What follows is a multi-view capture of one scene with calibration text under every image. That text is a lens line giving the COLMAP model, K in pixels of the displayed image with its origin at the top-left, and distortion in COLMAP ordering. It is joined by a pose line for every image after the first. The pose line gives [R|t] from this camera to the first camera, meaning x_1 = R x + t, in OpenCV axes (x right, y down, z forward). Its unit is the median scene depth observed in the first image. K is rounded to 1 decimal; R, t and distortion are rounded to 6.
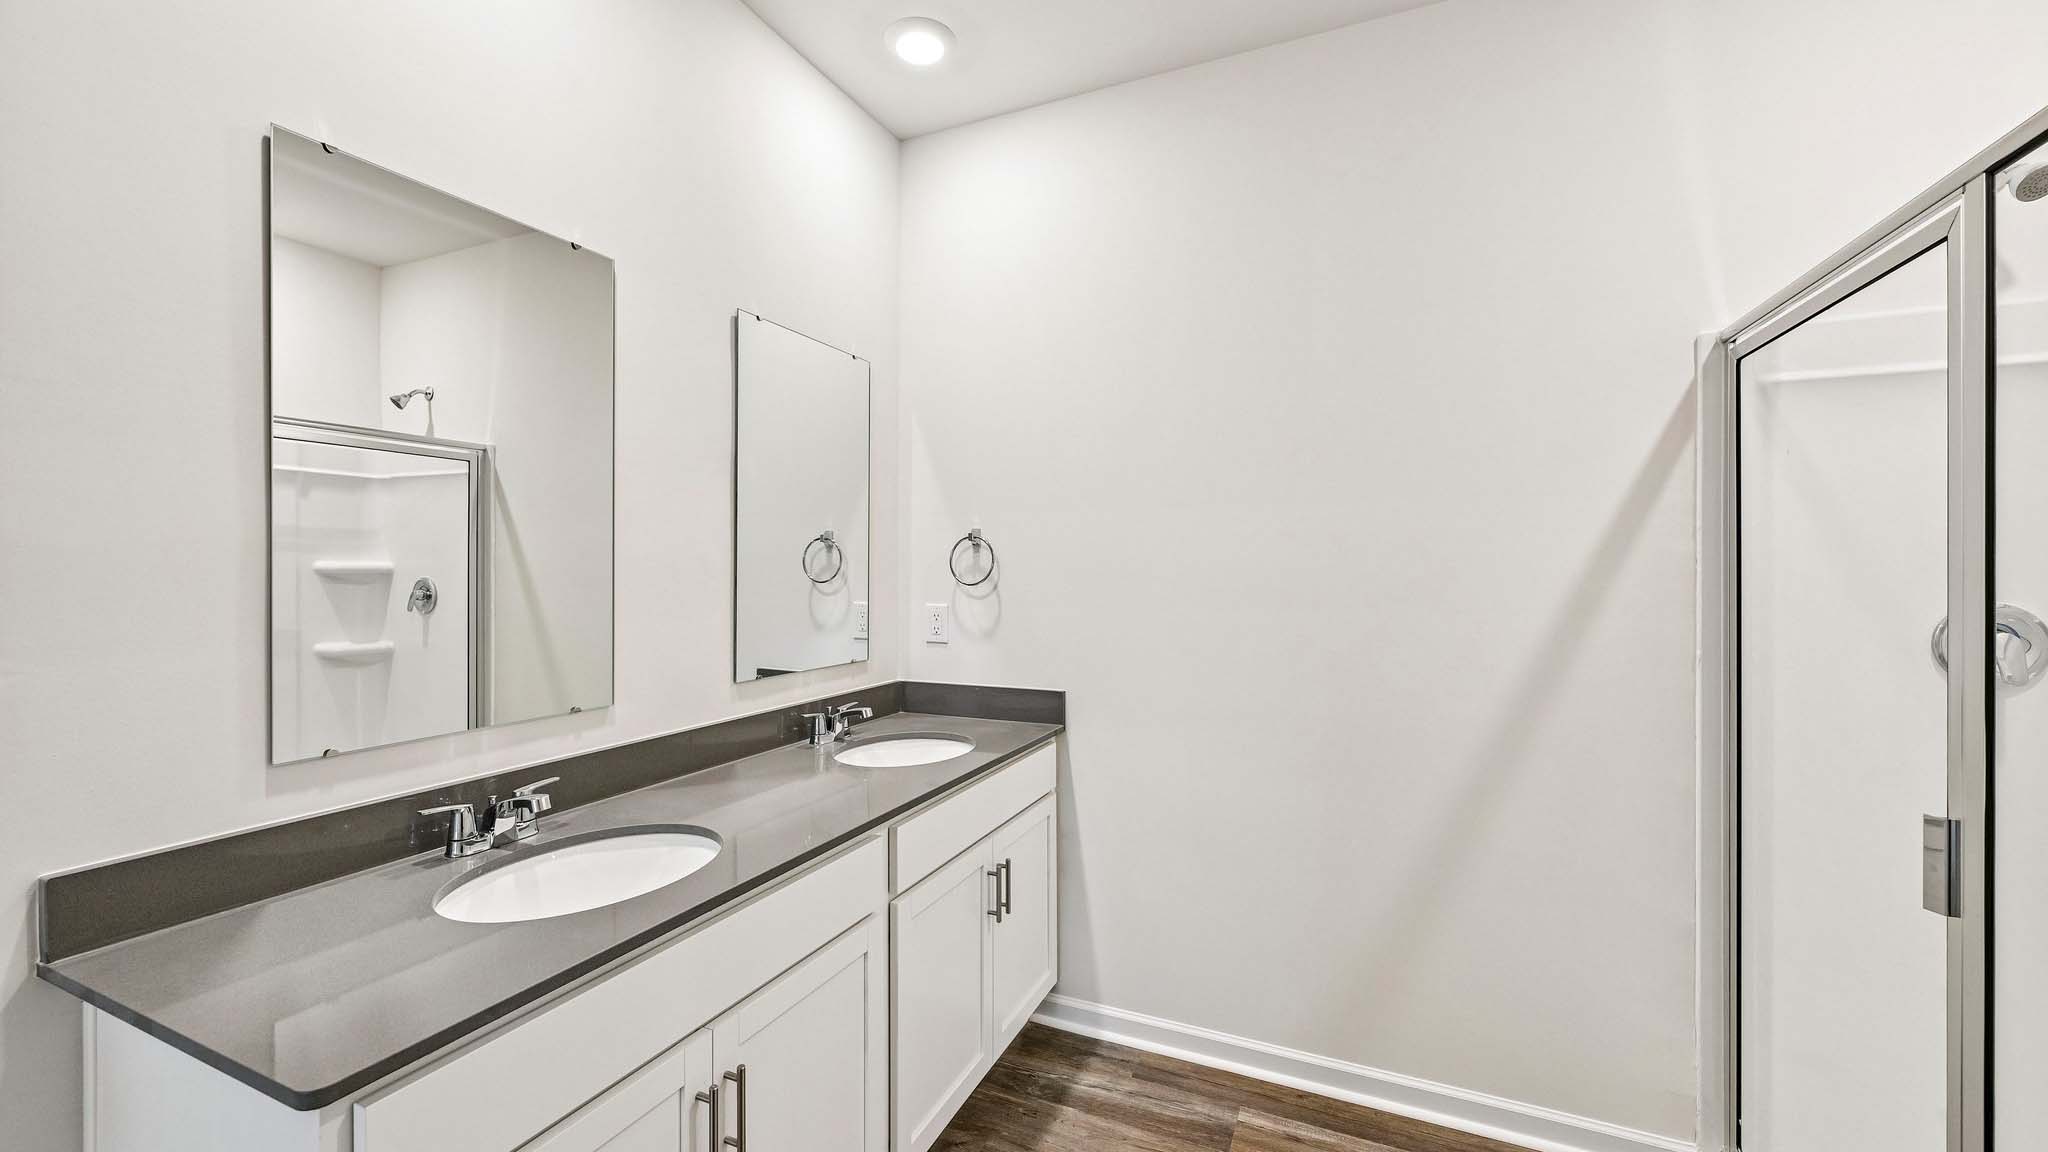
lens RADIAL K [[831.8, 0, 976.2], [0, 831.8, 571.2], [0, 0, 1]] dist [-0.003359, -0.000352]
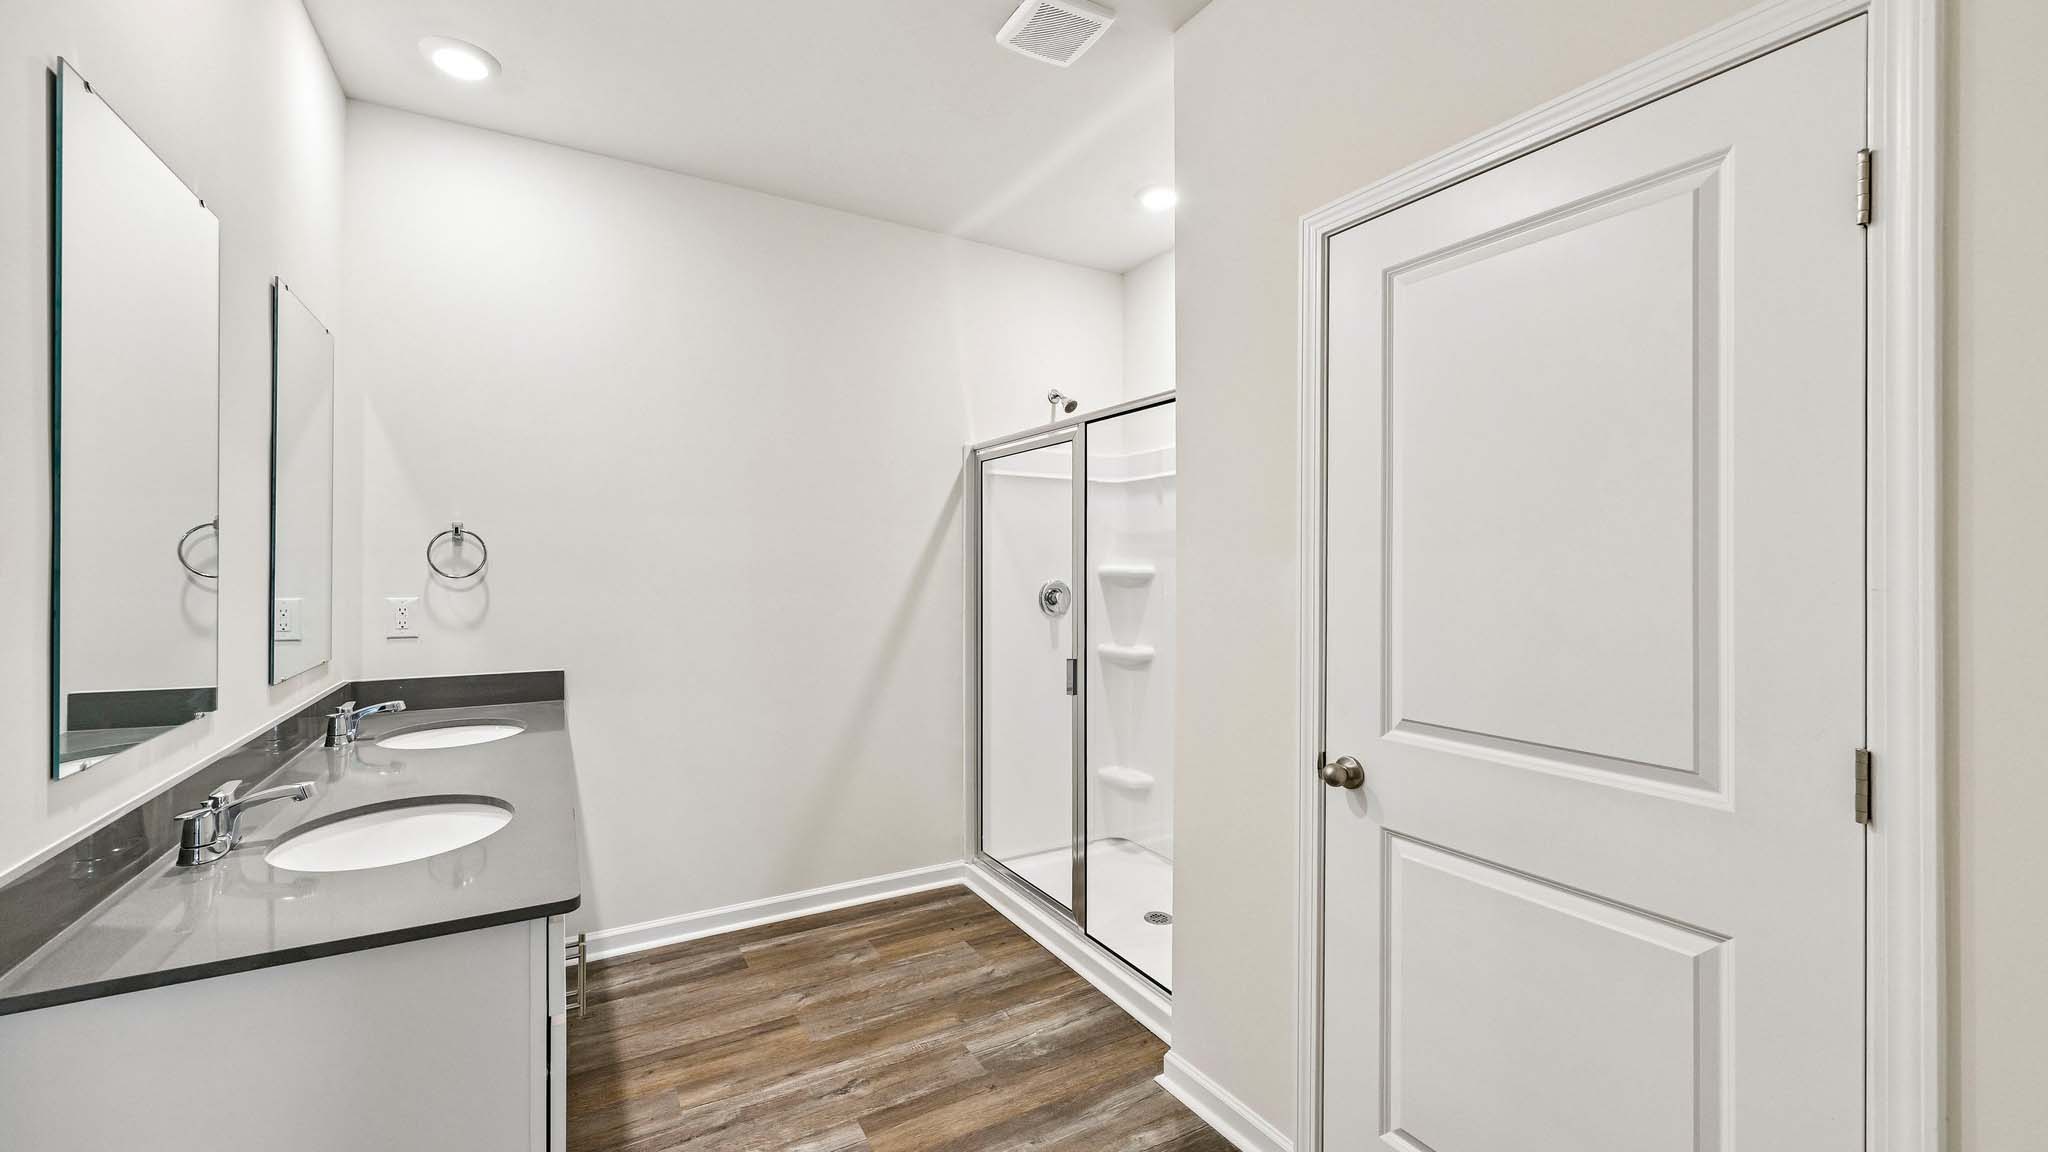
lens RADIAL K [[831.8, 0, 1036.5], [0, 831.8, 568.3], [0, 0, 1]] dist [-0.003359, -0.000352]
pose [[0.557111, 0.000878, 0.830437, -0.483091], [-0.001663, 0.999999, 0.000059, 0.003987], [-0.830436, -0.001414, 0.557112, -0.170849]]
